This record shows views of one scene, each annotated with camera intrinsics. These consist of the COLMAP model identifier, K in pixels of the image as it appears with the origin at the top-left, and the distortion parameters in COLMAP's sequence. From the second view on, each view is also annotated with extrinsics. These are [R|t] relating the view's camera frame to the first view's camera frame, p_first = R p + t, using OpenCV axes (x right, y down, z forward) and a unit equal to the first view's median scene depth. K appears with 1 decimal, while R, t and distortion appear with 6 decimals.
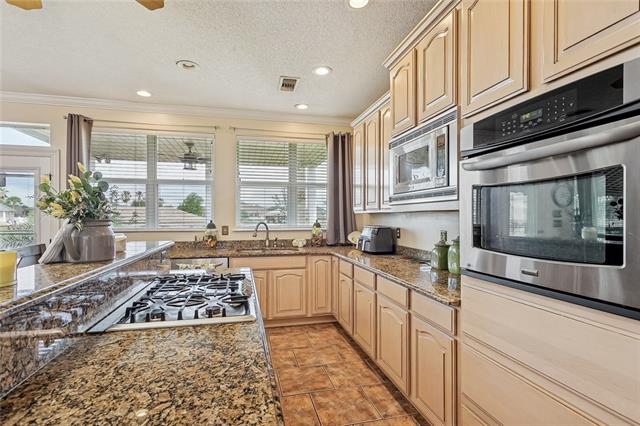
lens RADIAL K [[310.7, 0, 317.4], [0, 310.7, 217.9], [0, 0, 1]] dist [0.000121, 0.000480]
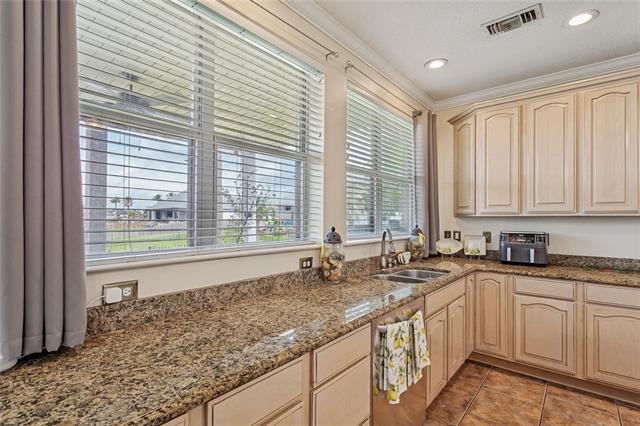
lens RADIAL K [[310.7, 0, 323.0], [0, 310.7, 215.0], [0, 0, 1]] dist [0.000121, 0.000480]
pose [[0.797212, 0.012765, 0.603564, -0.804913], [-0.003806, 0.999863, -0.016118, -0.003440], [-0.603687, 0.010552, 0.797151, 0.713951]]
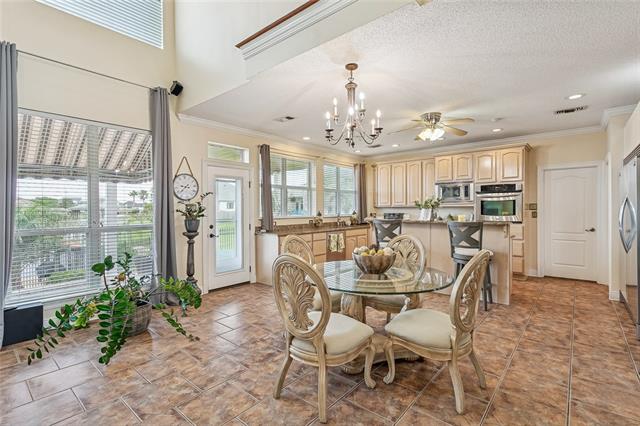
lens RADIAL K [[310.7, 0, 321.9], [0, 310.7, 210.1], [0, 0, 1]] dist [0.000121, 0.000480]
pose [[0.805430, -0.003596, 0.592680, -1.626606], [0.005670, 0.999983, -0.001638, 0.008274], [-0.592664, 0.004680, 0.805436, -0.486219]]
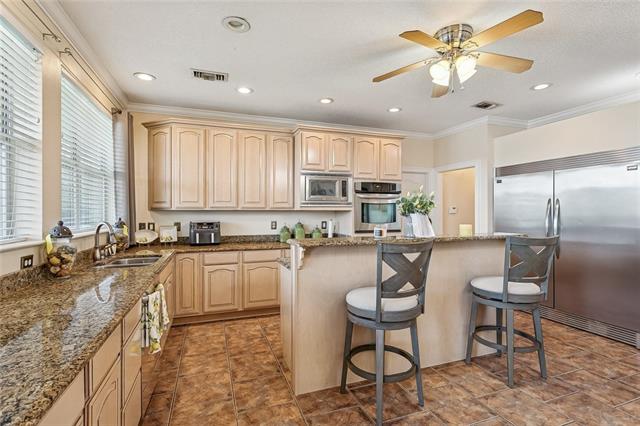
lens RADIAL K [[310.7, 0, 319.2], [0, 310.7, 214.0], [0, 0, 1]] dist [0.000121, 0.000480]
pose [[-0.116883, -0.002485, 0.993143, -1.080679], [0.004106, 0.999987, 0.002985, -0.002829], [-0.993137, 0.004427, -0.116872, 0.774440]]
